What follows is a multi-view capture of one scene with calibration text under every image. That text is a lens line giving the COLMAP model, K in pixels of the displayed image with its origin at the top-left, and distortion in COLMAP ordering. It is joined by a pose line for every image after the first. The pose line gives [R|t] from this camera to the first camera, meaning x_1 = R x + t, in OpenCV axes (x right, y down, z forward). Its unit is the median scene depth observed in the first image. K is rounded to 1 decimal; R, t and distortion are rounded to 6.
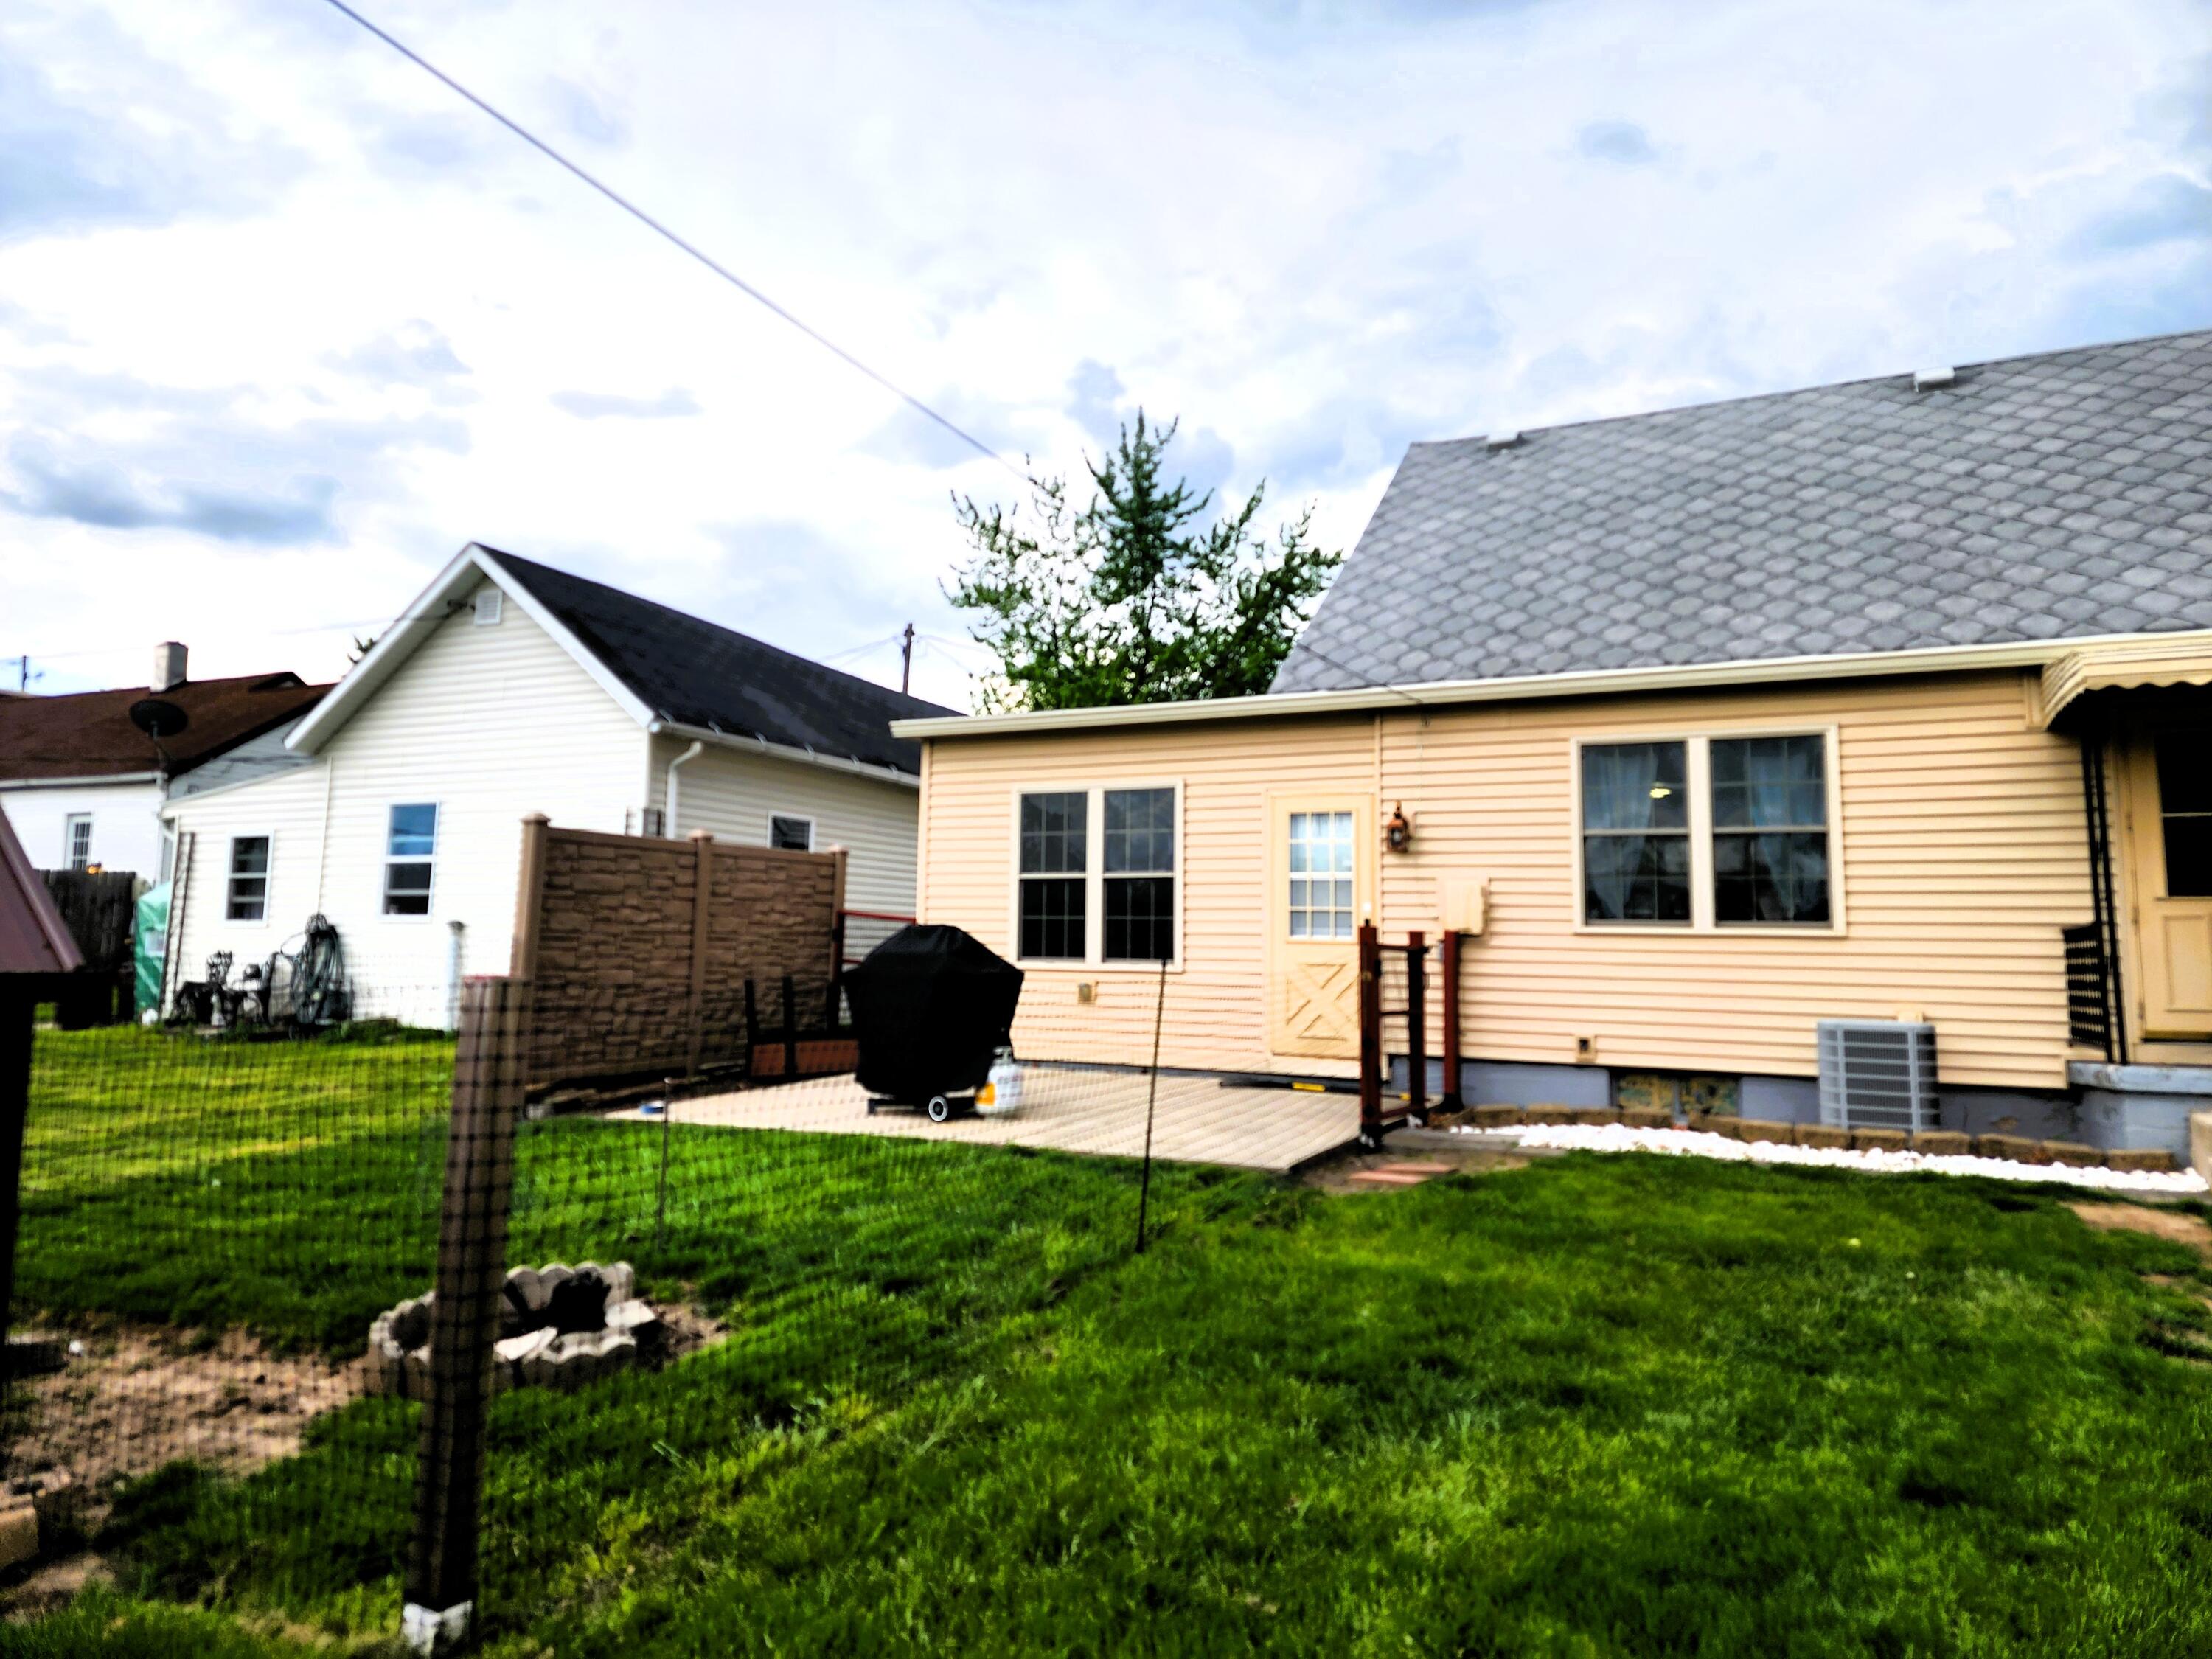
lens RADIAL K [[1455.6, 0, 1133.8], [0, 1455.6, 801.3], [0, 0, 1]] dist [0.115362, -0.103756]
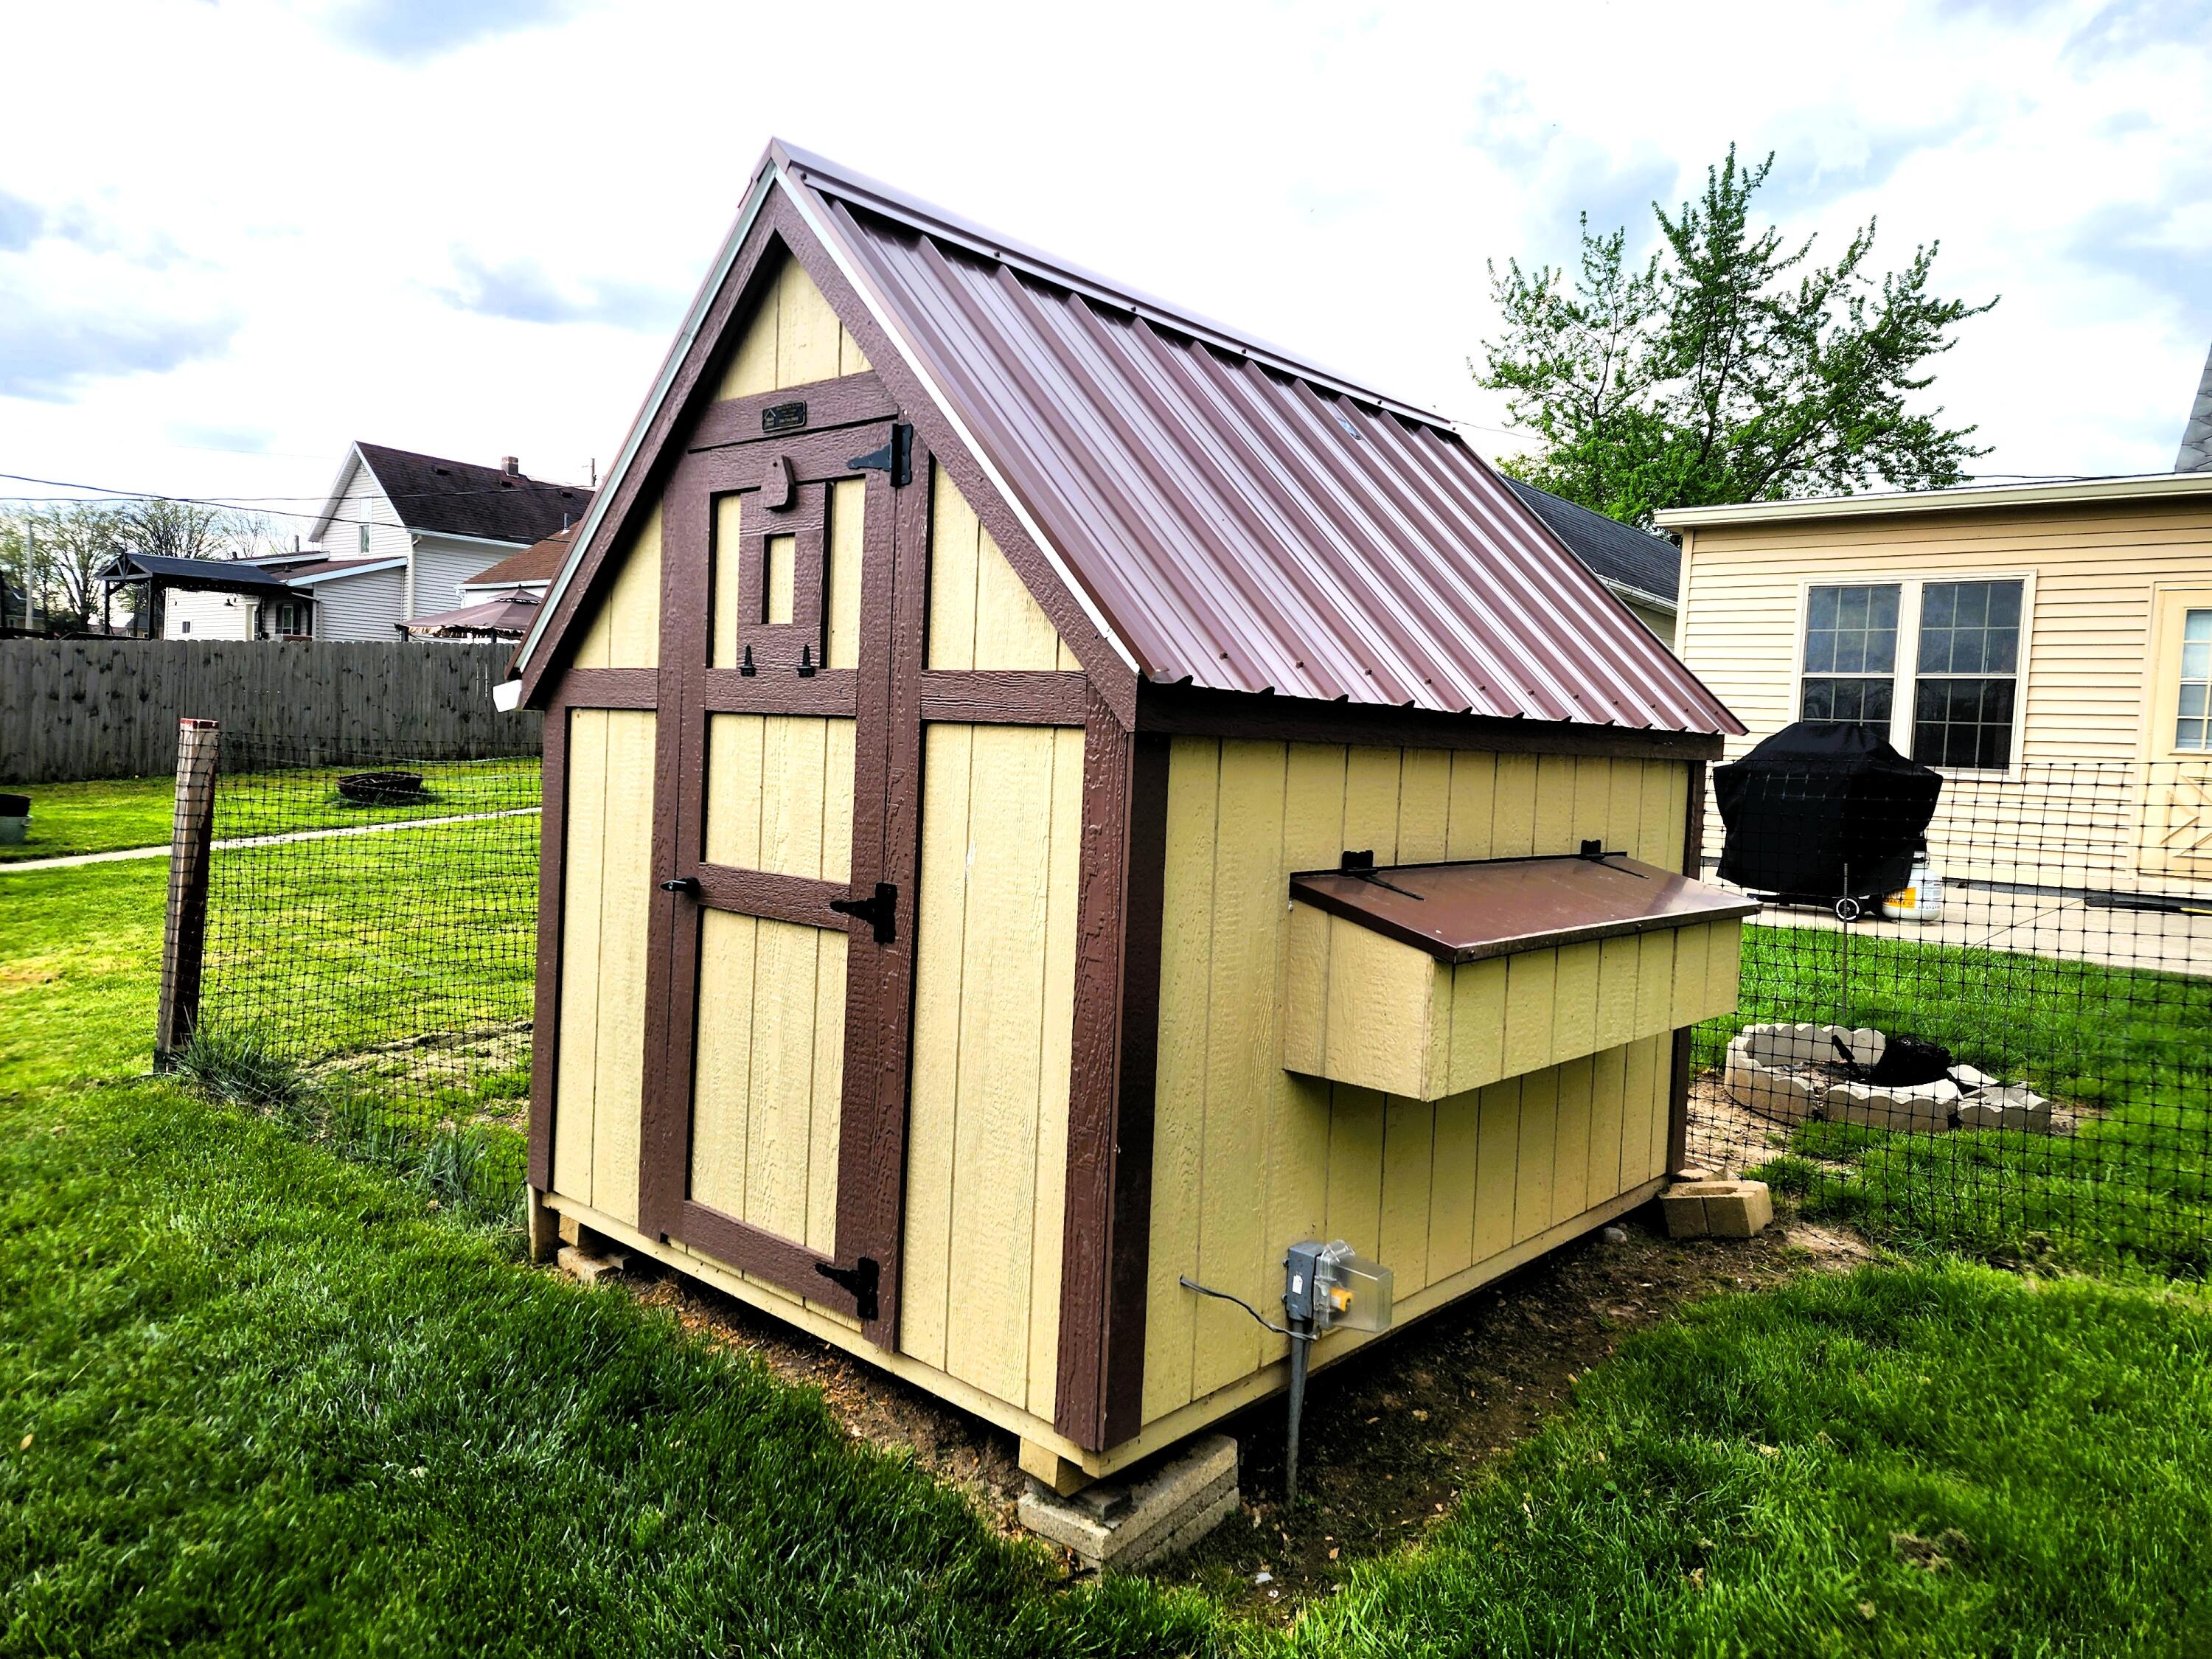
lens RADIAL K [[1494.2, 0, 1102.3], [0, 1494.2, 805.5], [0, 0, 1]] dist [0.085507, -0.082100]
pose [[0.962600, 0.044679, -0.267217, -0.241995], [-0.007974, 0.990553, 0.136896, 0.004262], [0.270809, -0.129646, 0.953863, -0.068170]]
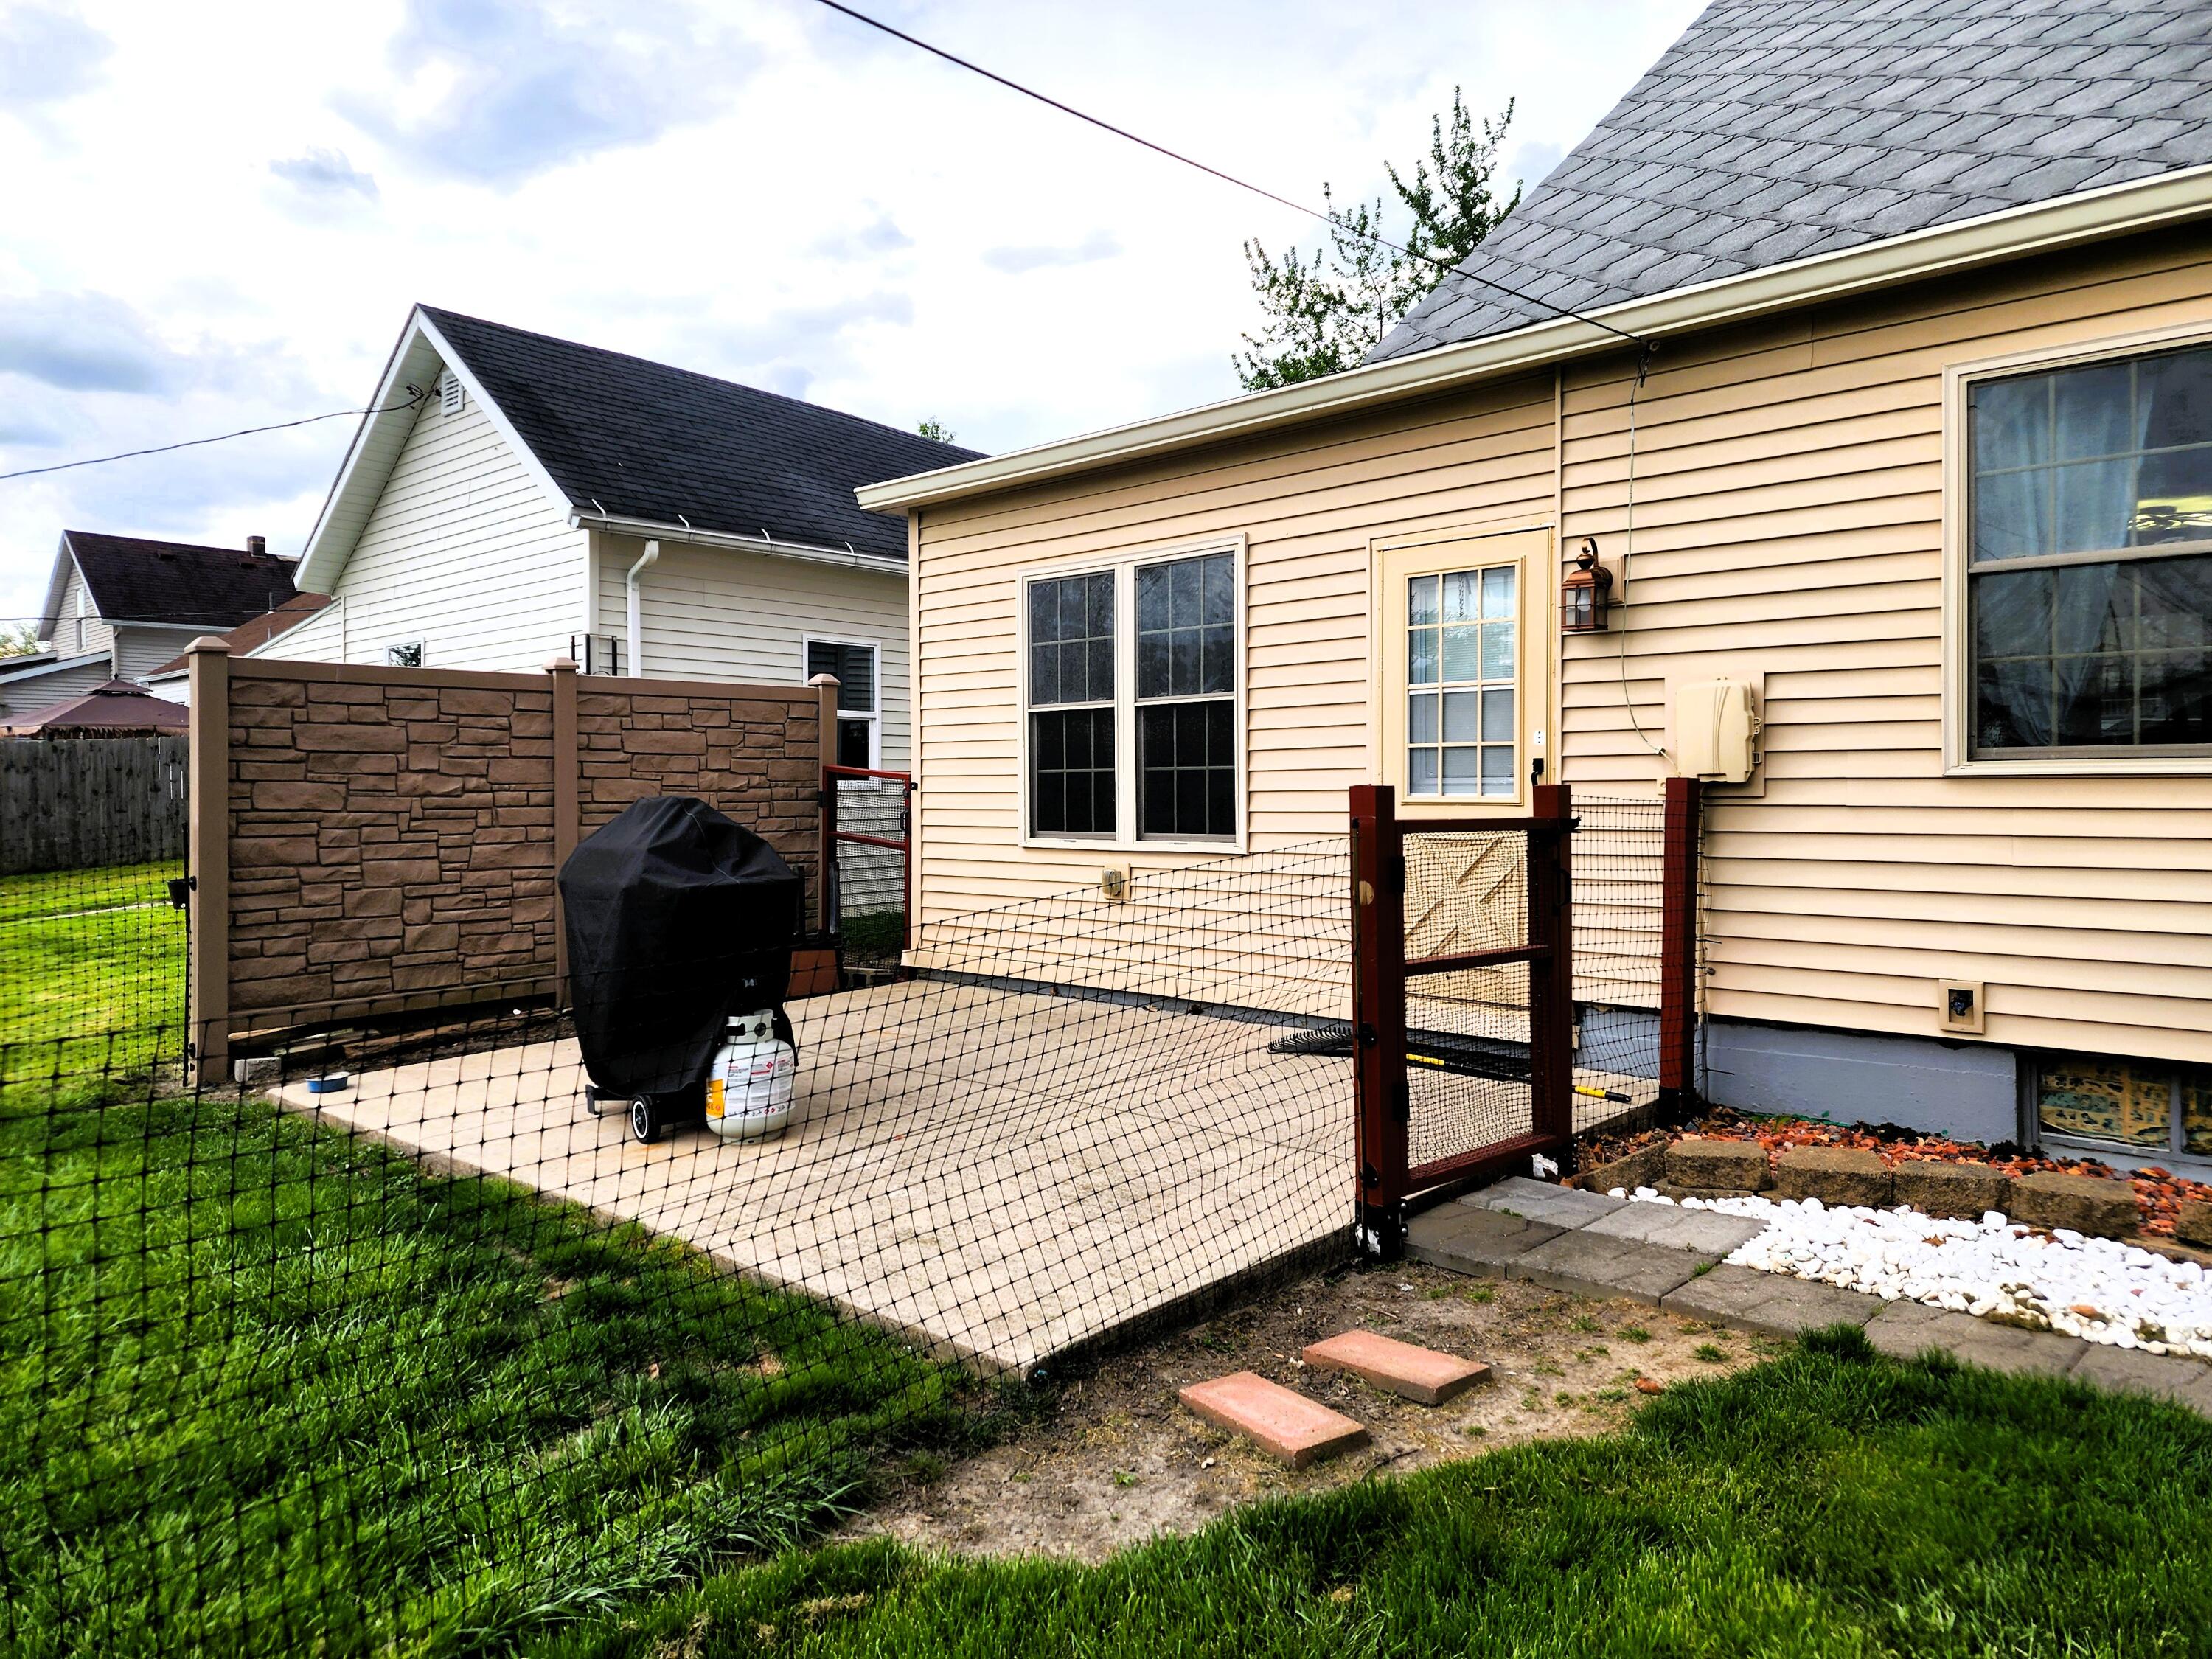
lens RADIAL K [[1494.2, 0, 1102.3], [0, 1494.2, 805.5], [0, 0, 1]] dist [0.085507, -0.082100]
pose [[0.952112, -0.019941, -0.305097, 0.152431], [0.054231, 0.993063, 0.104333, 0.025750], [0.300900, -0.115883, 0.946589, 0.355946]]
